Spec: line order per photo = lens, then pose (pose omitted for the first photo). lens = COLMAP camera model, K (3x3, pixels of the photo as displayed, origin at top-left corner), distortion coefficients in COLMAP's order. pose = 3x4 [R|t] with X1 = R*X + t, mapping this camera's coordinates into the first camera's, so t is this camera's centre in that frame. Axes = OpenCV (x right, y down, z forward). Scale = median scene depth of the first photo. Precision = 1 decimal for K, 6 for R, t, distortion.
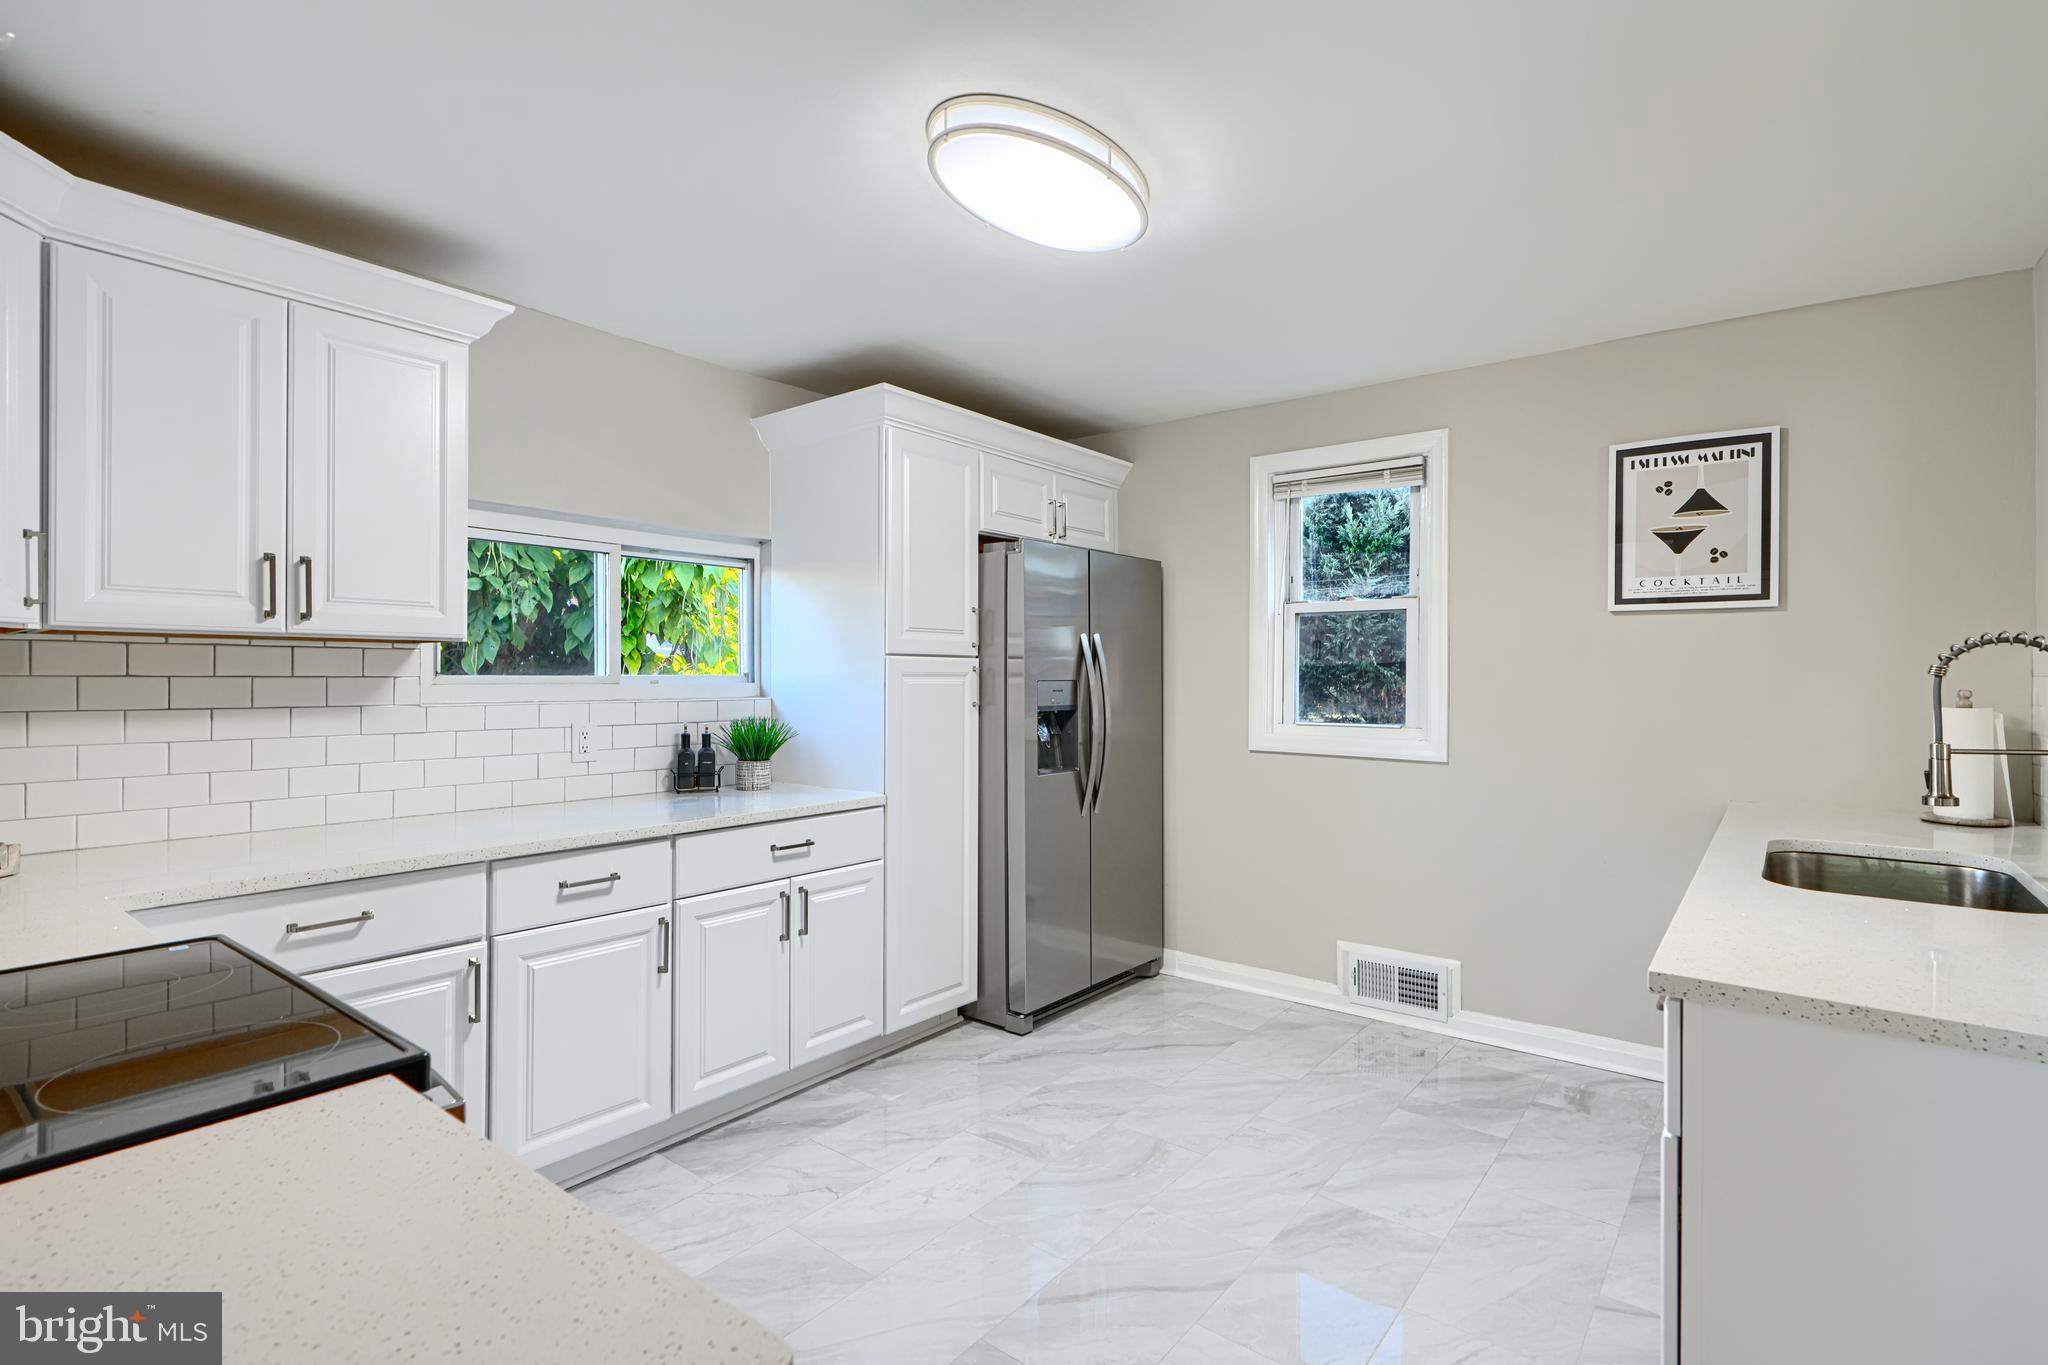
lens RADIAL K [[959.0, 0, 1029.2], [0, 959.0, 676.6], [0, 0, 1]] dist [0.000539, 0.000200]
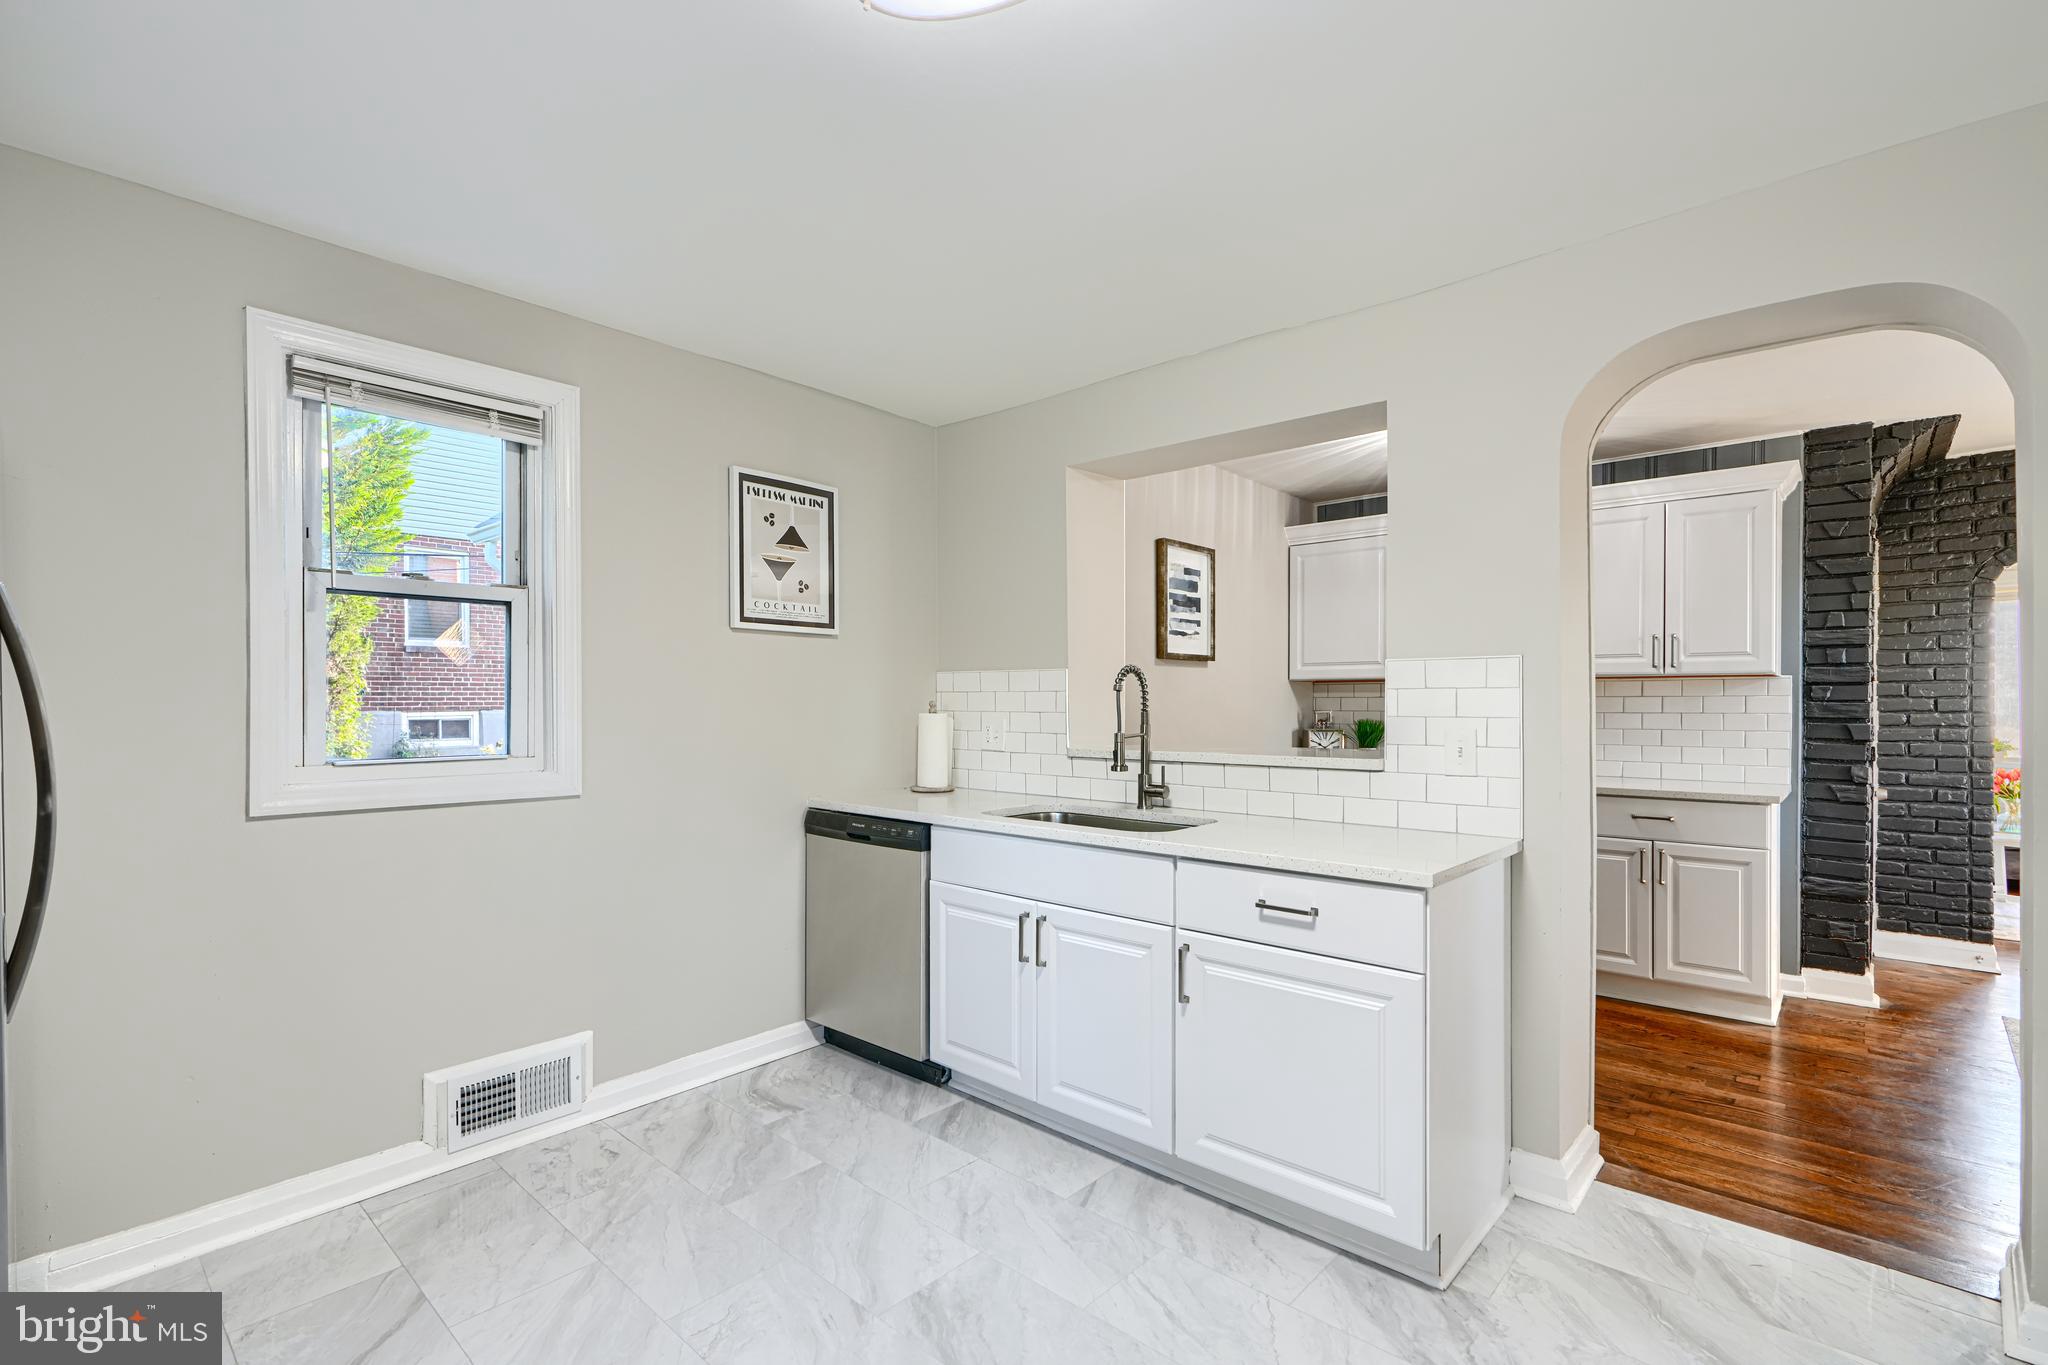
lens RADIAL K [[941.4, 0, 1017.8], [0, 941.4, 703.9], [0, 0, 1]] dist [0.000802, 0.000085]
pose [[0.064818, -0.009852, 0.997848, -0.383089], [-0.001544, 0.999949, 0.009973, 0.003036], [-0.997896, -0.002187, 0.064800, 0.636981]]
